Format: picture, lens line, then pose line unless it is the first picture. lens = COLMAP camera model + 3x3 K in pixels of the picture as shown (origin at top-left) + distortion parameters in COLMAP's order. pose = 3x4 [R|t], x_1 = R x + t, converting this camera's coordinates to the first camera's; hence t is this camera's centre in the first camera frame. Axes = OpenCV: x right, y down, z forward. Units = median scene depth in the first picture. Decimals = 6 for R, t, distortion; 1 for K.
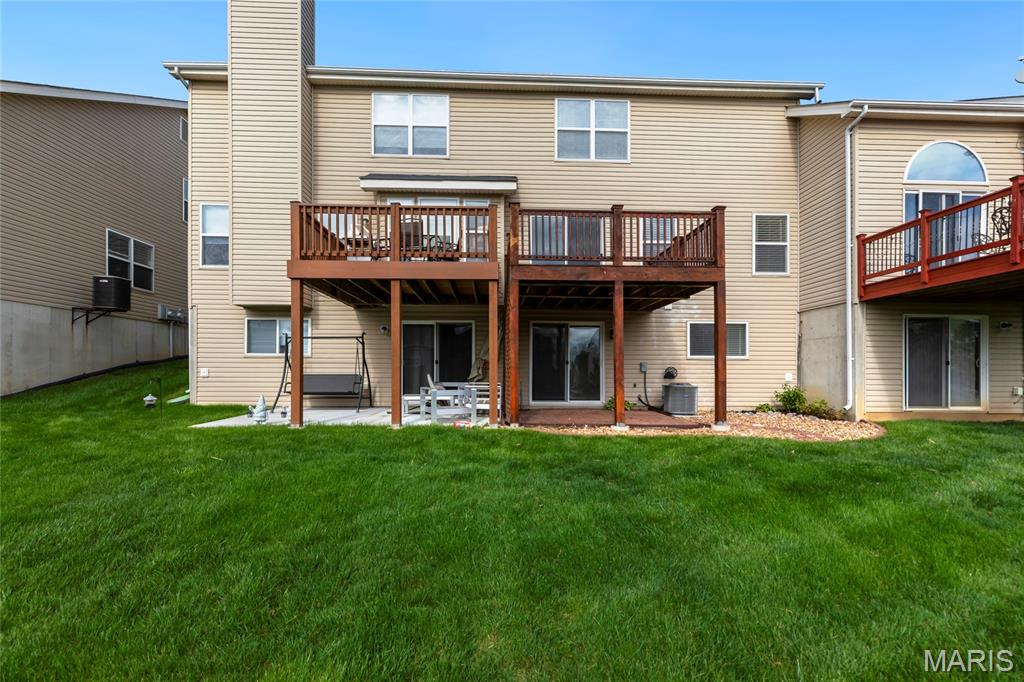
lens RADIAL K [[463.9, 0, 513.9], [0, 463.9, 373.3], [0, 0, 1]] dist [-0.000290, 0.000126]
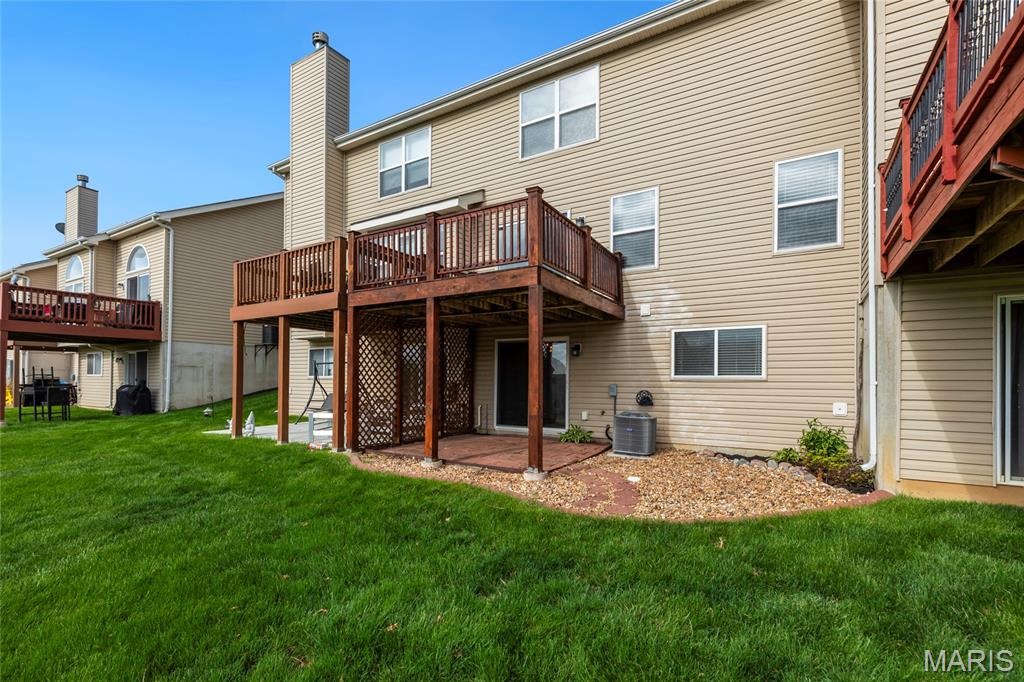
lens RADIAL K [[465.8, 0, 511.5], [0, 465.8, 380.6], [0, 0, 1]] dist [0.000377, 0.000103]
pose [[0.832291, 0.000478, -0.554339, 0.588029], [-0.004757, 0.999969, -0.006281, -0.024348], [0.554319, 0.007865, 0.832267, 0.238119]]
